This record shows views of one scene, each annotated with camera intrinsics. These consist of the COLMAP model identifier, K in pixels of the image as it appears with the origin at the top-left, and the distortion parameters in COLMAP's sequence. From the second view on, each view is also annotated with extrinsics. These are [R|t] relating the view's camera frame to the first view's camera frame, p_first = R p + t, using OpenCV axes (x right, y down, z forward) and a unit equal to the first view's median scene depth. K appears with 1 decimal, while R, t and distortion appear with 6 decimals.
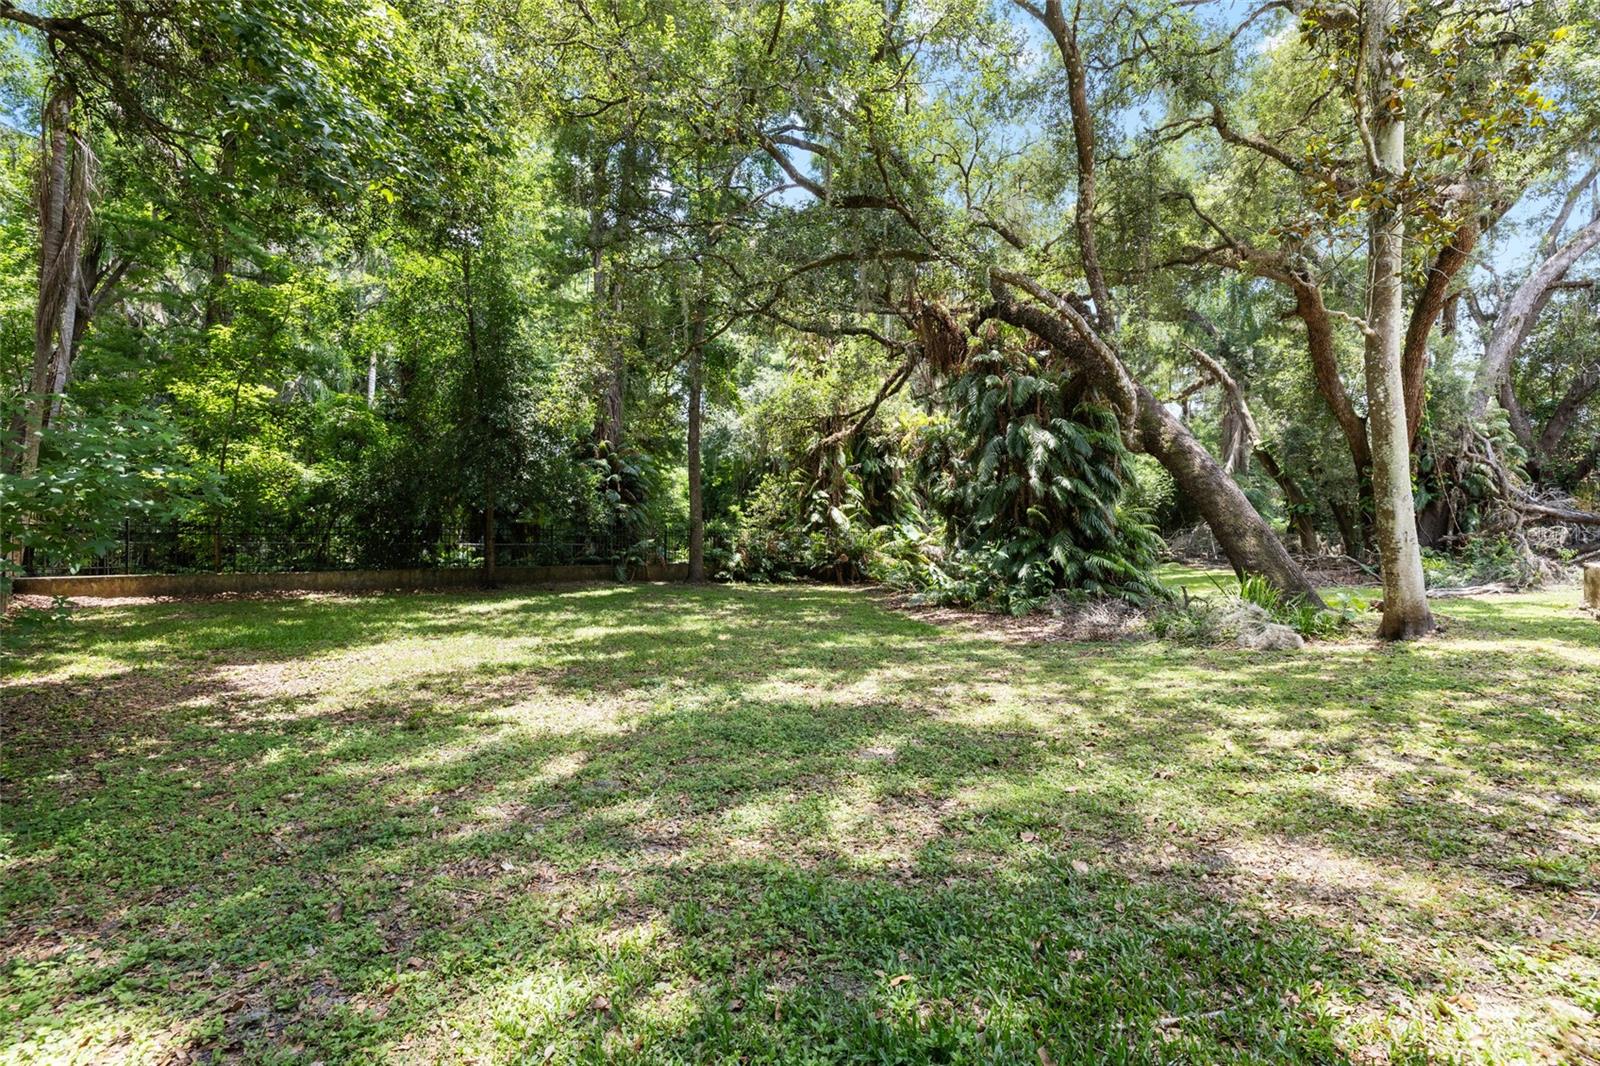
lens RADIAL K [[713.5, 0, 800.1], [0, 713.5, 533.2], [0, 0, 1]] dist [-0.010975, 0.002657]
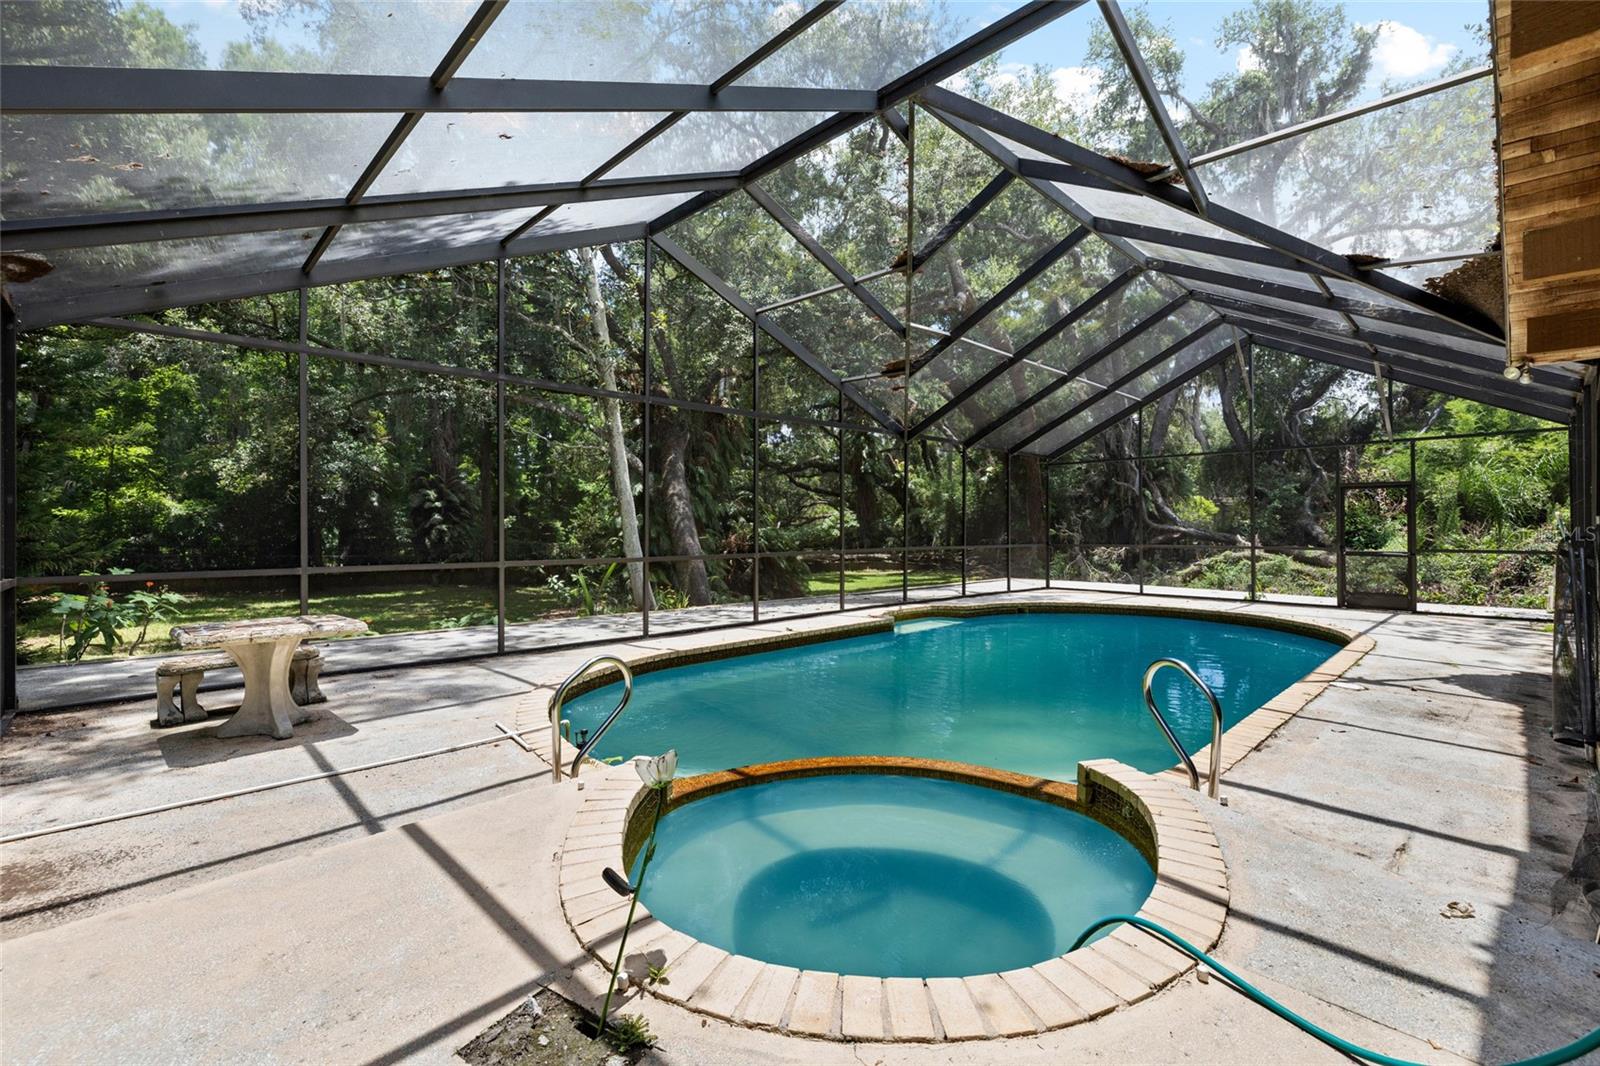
lens RADIAL K [[713.5, 0, 804.3], [0, 713.5, 528.9], [0, 0, 1]] dist [-0.010975, 0.002657]
pose [[0.998520, 0.000013, -0.054381, 0.483914], [-0.000130, 0.999998, -0.002144, -0.031146], [0.054381, 0.002148, 0.998518, -0.257373]]
